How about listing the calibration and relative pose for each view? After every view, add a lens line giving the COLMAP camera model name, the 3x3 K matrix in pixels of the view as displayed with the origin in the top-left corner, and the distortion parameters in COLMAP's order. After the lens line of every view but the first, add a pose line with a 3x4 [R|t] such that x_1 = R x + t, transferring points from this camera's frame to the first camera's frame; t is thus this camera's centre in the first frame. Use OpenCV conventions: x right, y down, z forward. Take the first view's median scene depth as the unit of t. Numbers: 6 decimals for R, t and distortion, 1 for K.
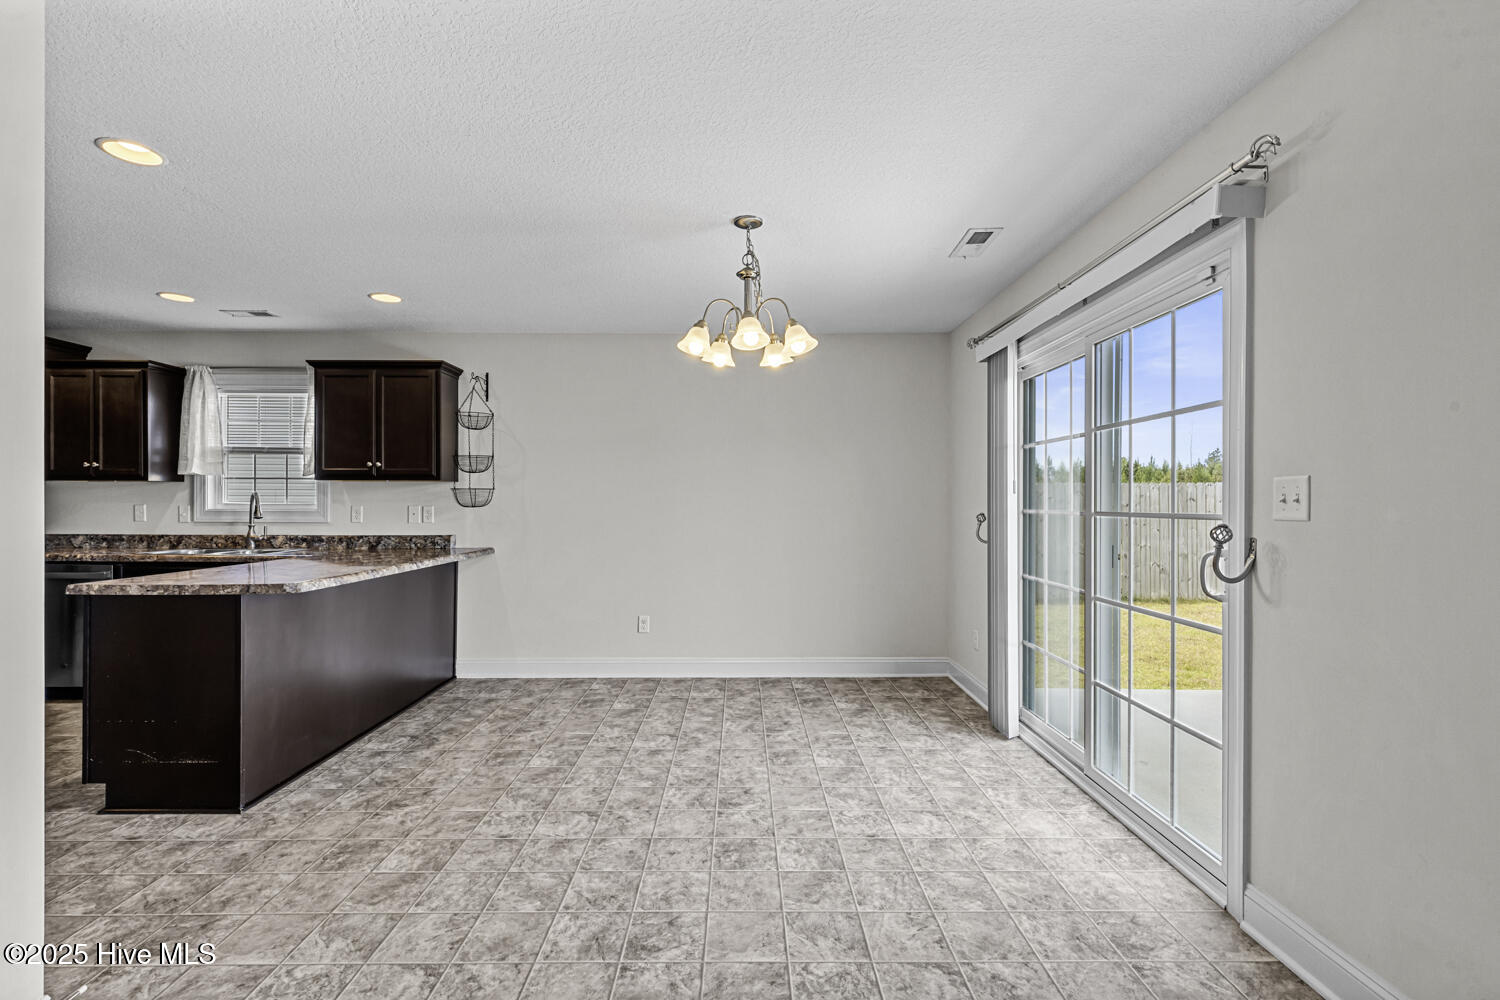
lens RADIAL K [[679.8, 0, 766.7], [0, 679.8, 511.0], [0, 0, 1]] dist [-0.010419, -0.000566]
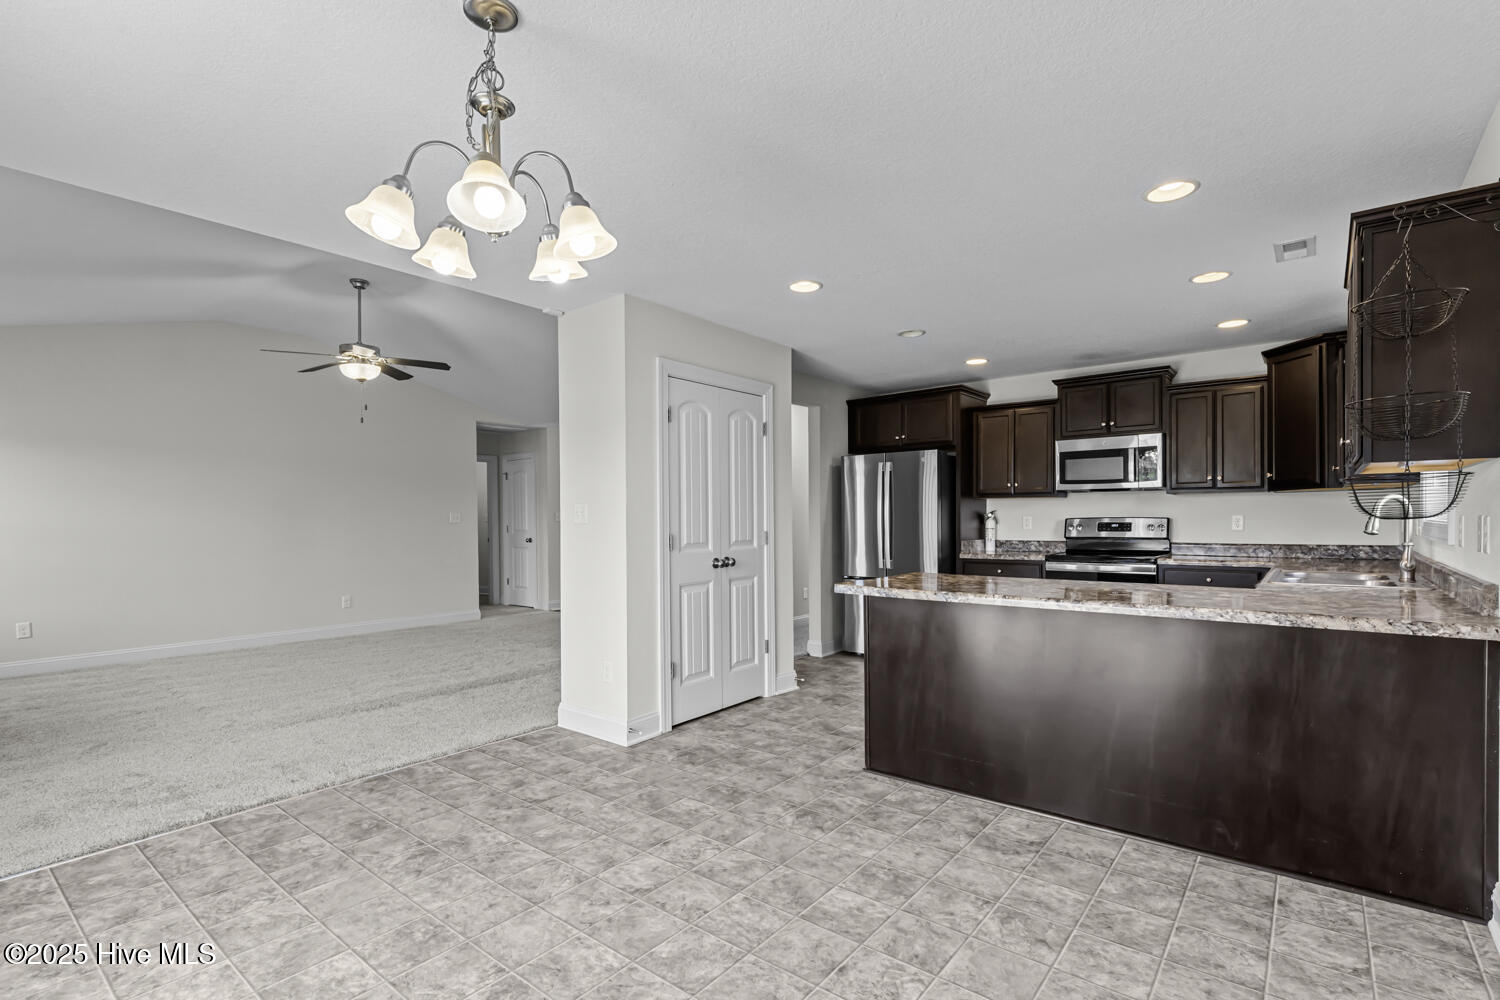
lens RADIAL K [[689.8, 0, 753.8], [0, 689.8, 511.4], [0, 0, 1]] dist [0.006723, -0.000085]
pose [[-0.648987, -0.000698, -0.760799, 0.172945], [0.000178, 0.999999, -0.001069, -0.010905], [0.760800, -0.000829, -0.648986, 0.956962]]
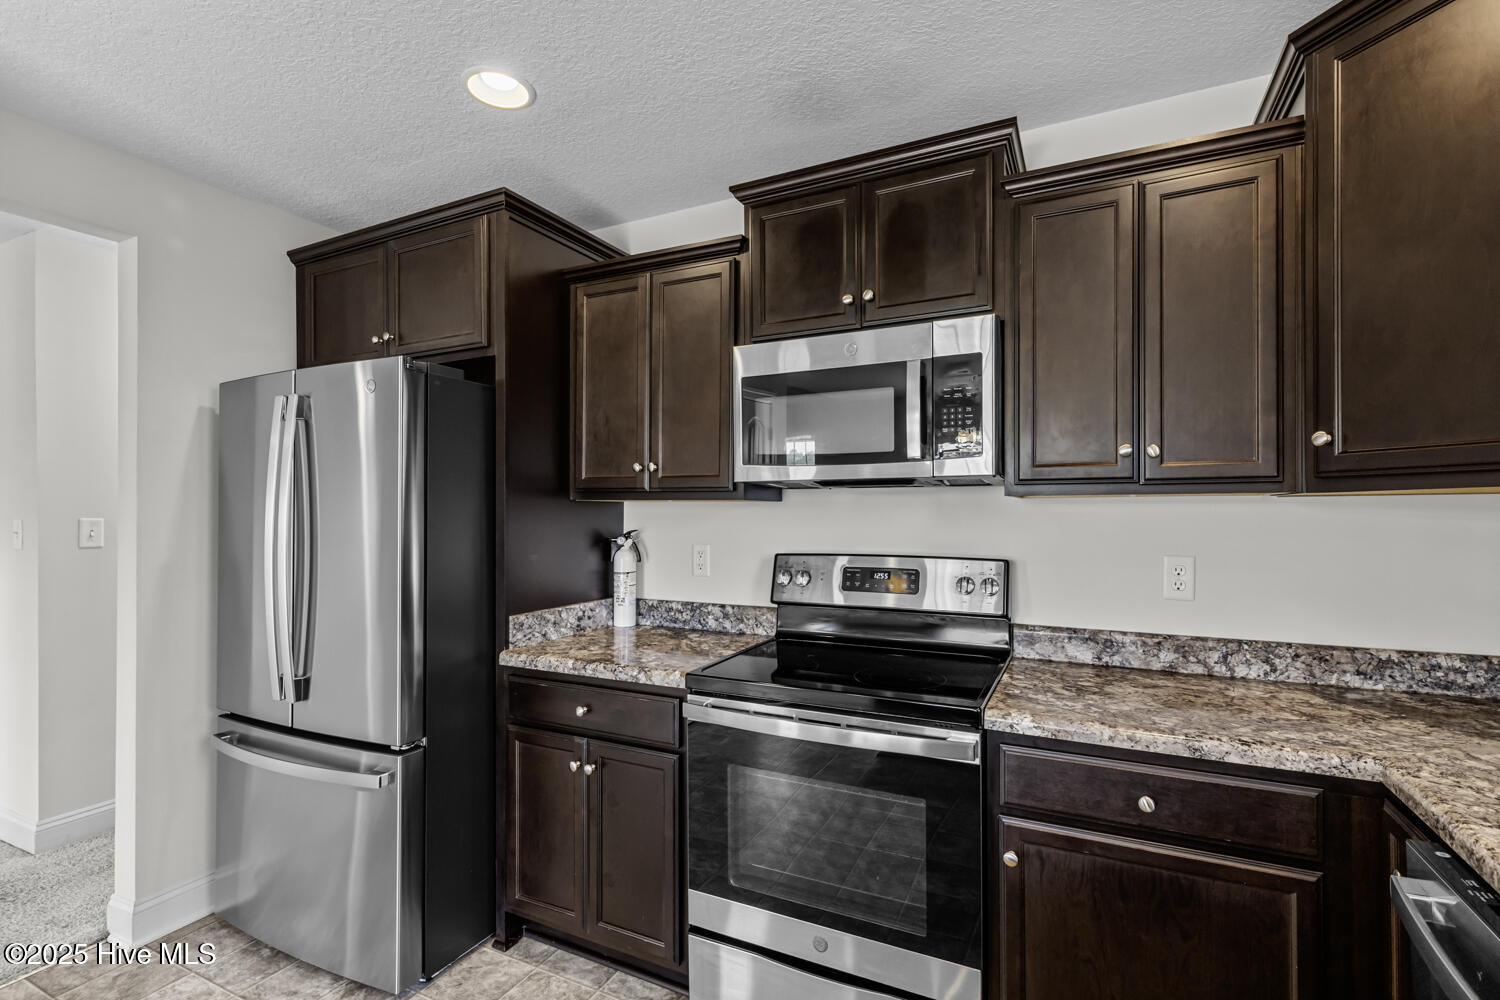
lens RADIAL K [[689.8, 0, 785.3], [0, 689.8, 510.4], [0, 0, 1]] dist [0.006723, -0.000085]
pose [[-0.439487, 0.004075, -0.898240, -0.719850], [-0.005840, 0.999956, 0.007394, -0.034626], [0.898230, 0.008495, -0.439444, 0.796395]]
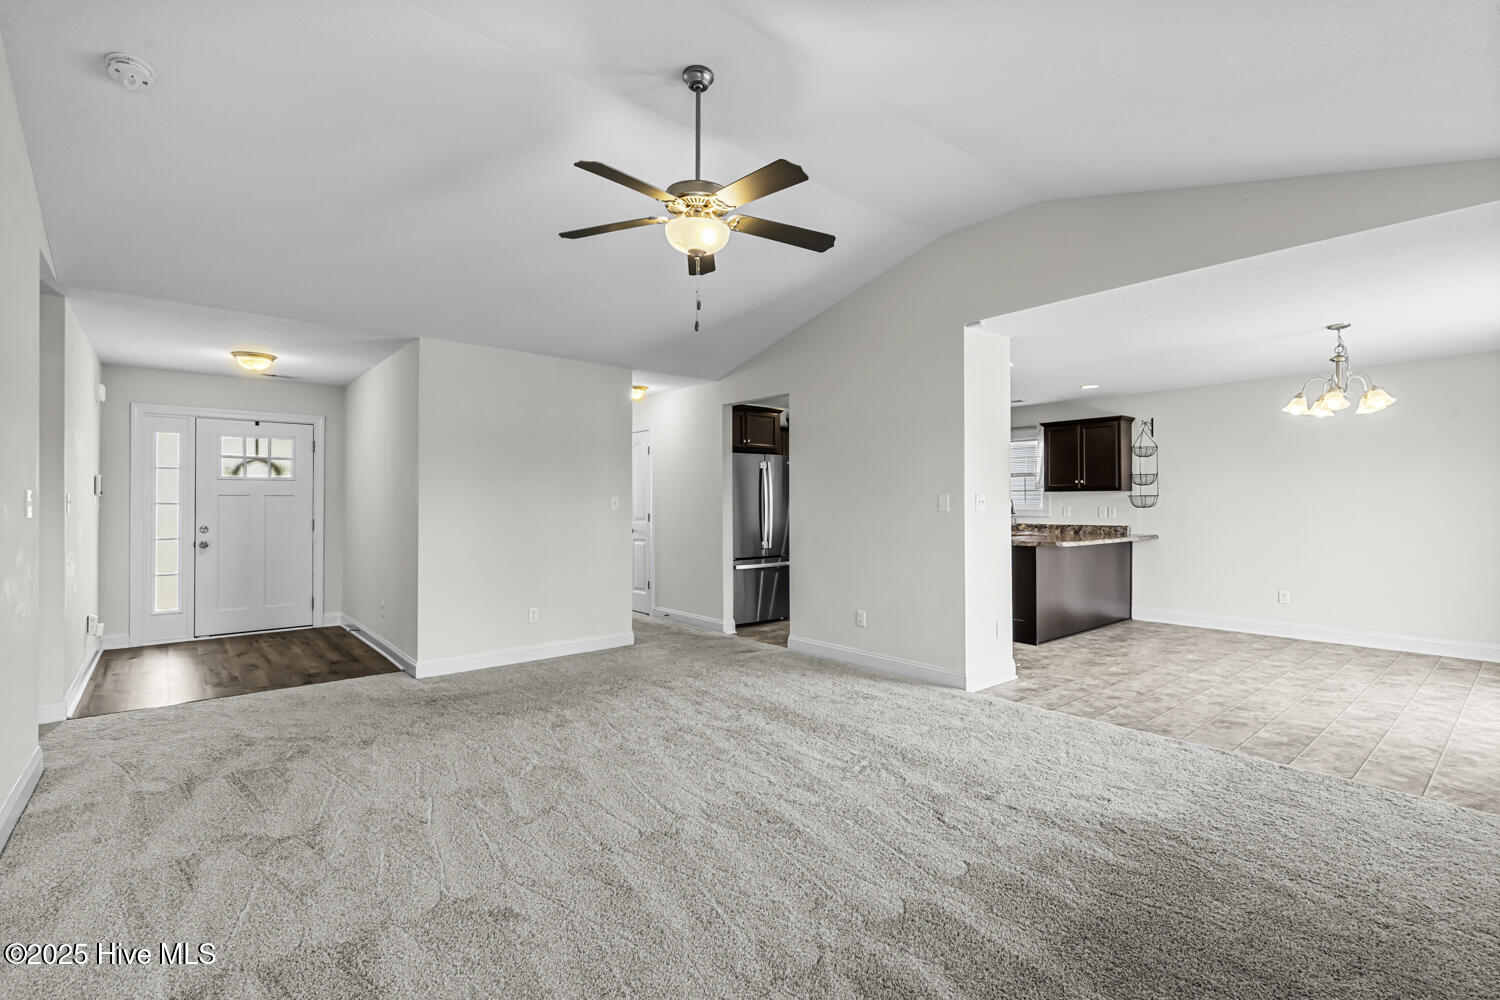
lens RADIAL K [[689.8, 0, 744.2], [0, 689.8, 489.1], [0, 0, 1]] dist [0.006723, -0.000085]
pose [[0.616560, -0.018491, -0.787091, 0.239337], [-0.008411, 0.999512, -0.030070, 0.006945], [0.787263, 0.025160, 0.616104, -0.667310]]
